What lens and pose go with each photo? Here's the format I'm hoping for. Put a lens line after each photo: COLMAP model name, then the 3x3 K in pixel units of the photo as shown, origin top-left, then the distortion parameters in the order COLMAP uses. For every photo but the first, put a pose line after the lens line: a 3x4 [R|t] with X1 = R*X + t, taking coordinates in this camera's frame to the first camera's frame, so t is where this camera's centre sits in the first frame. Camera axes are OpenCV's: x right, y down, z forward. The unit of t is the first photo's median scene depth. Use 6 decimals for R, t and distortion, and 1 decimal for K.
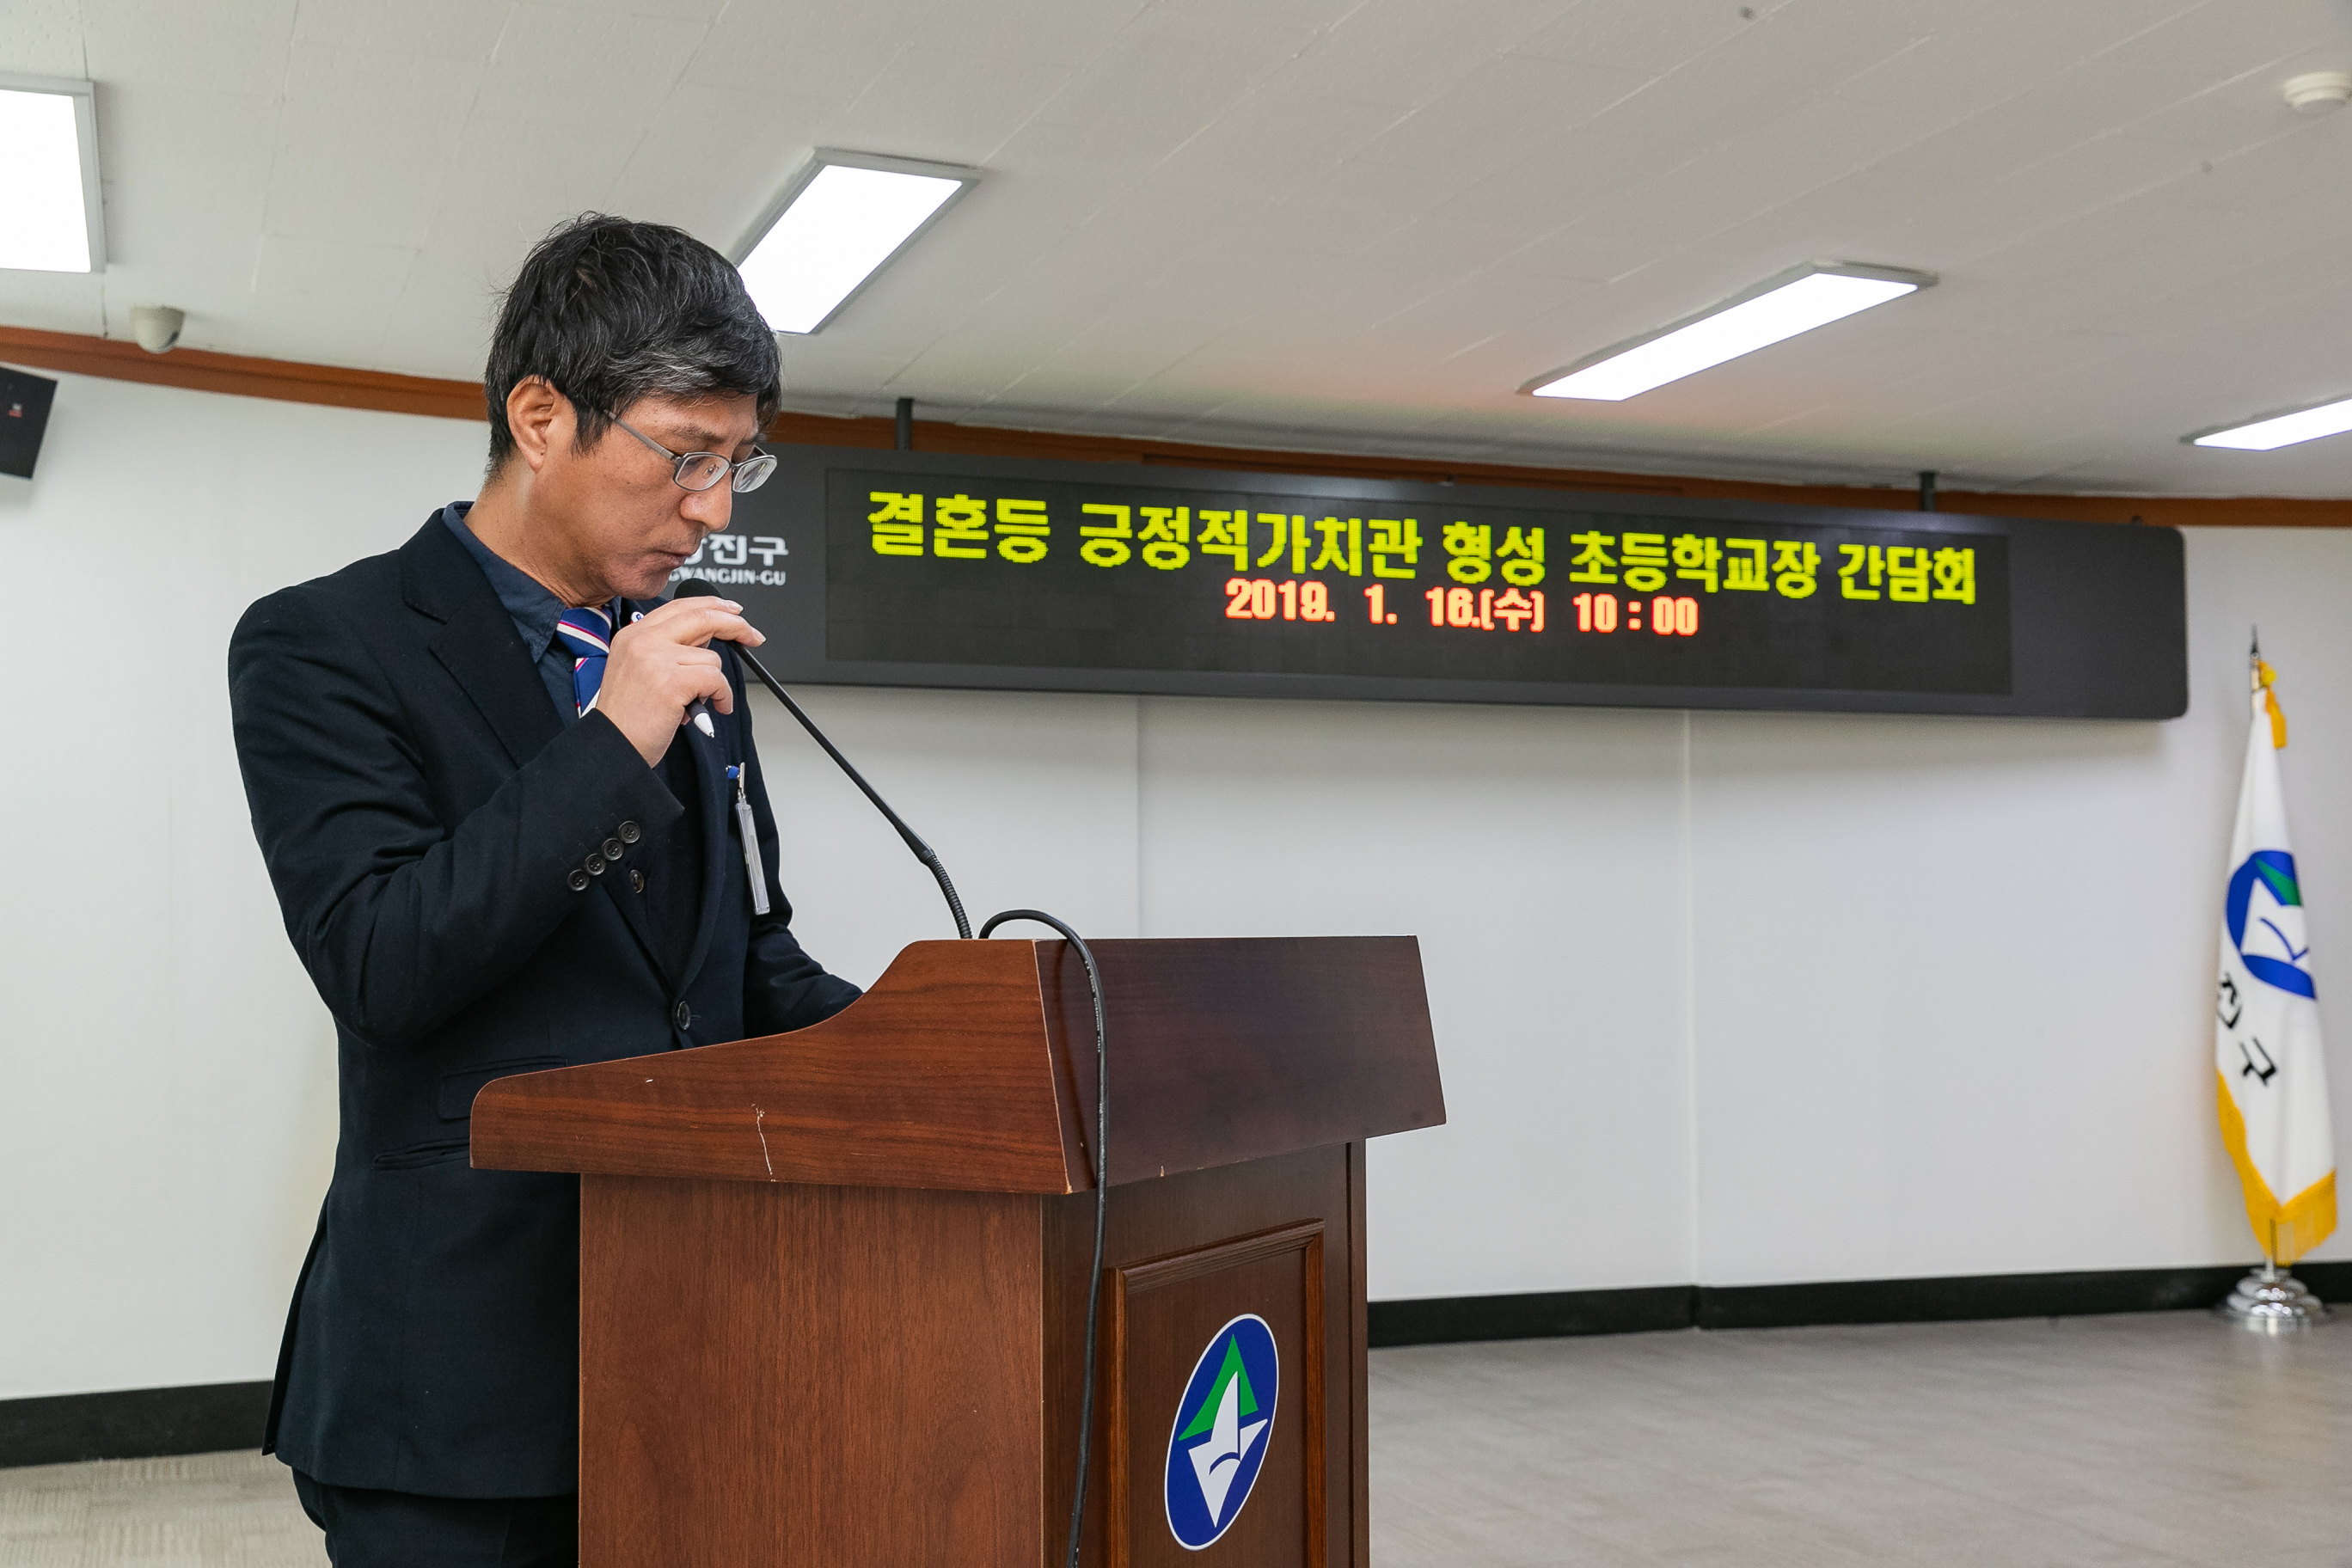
lens RADIAL K [[2662.1, 0, 1185.9], [0, 2662.1, 781.1], [0, 0, 1]] dist [0.003641, 0.000000]
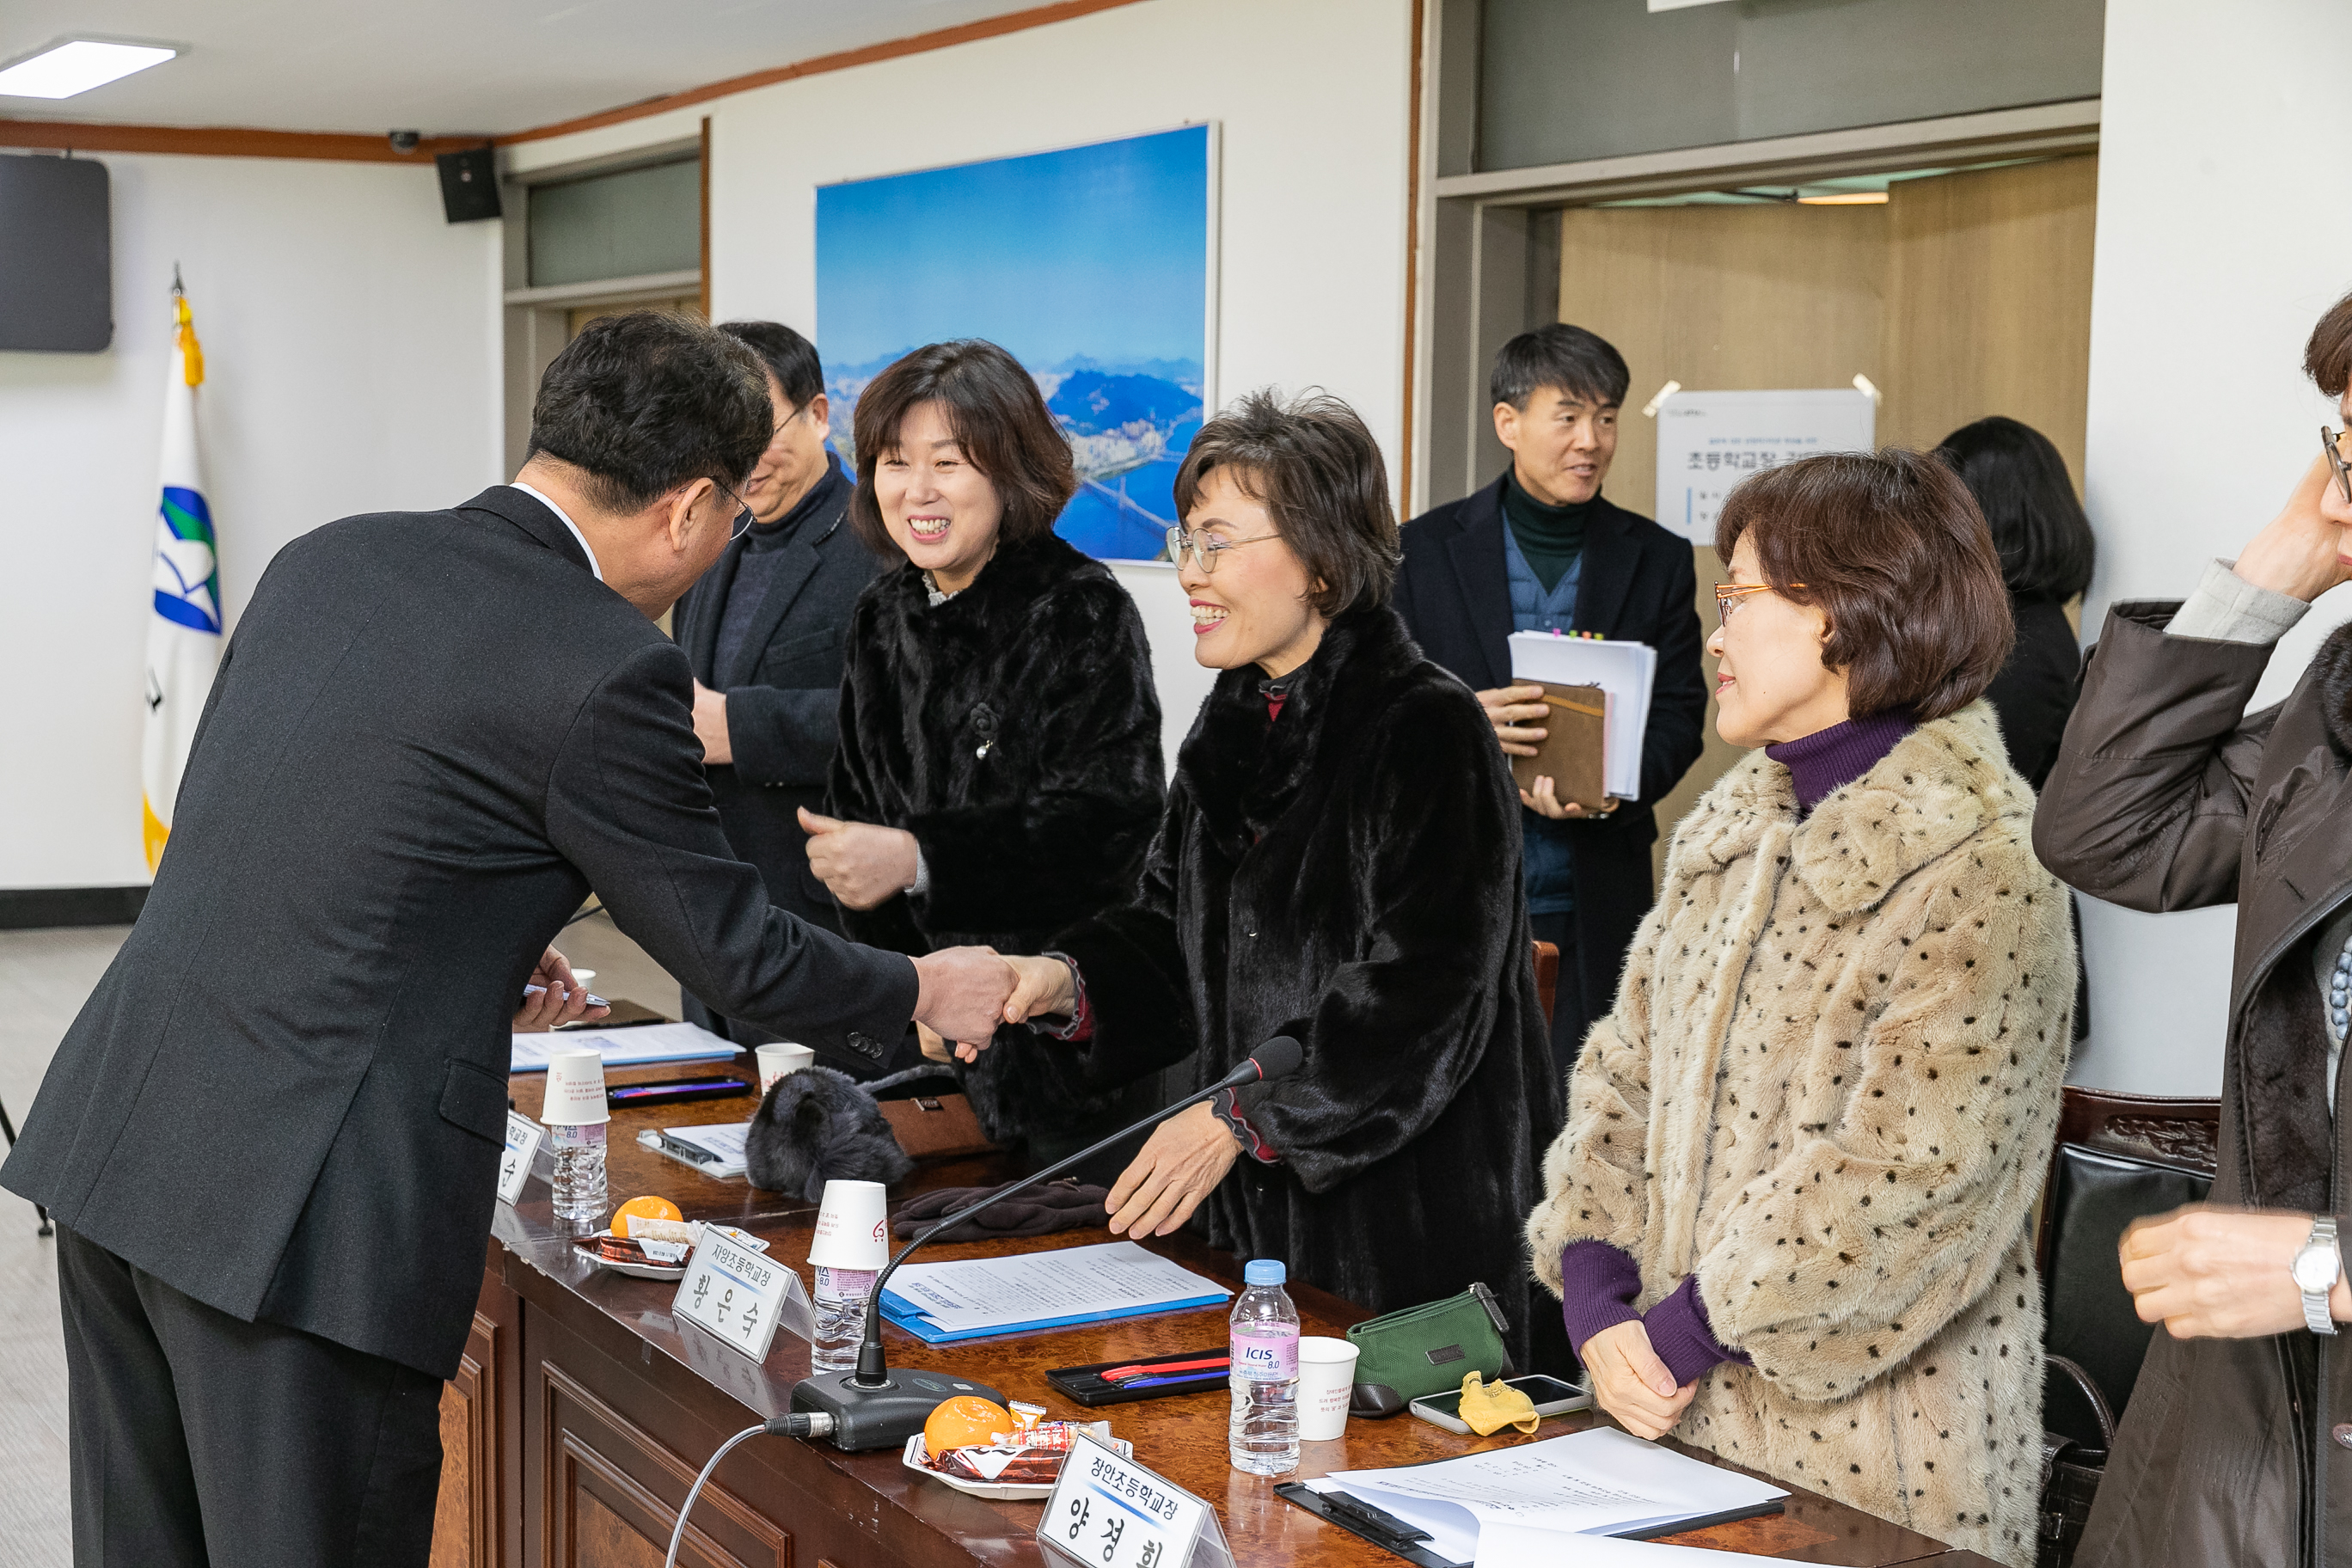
lens RADIAL K [[3288.9, 0, 1168.7], [0, 3288.9, 803.2], [0, 0, 1]] dist [0.023916, 0.000000]
pose [[0.985762, 0.007755, 0.167967, 0.631148], [-0.034705, 0.986811, 0.158115, -0.074739], [-0.164525, -0.161693, 0.973030, -0.352439]]
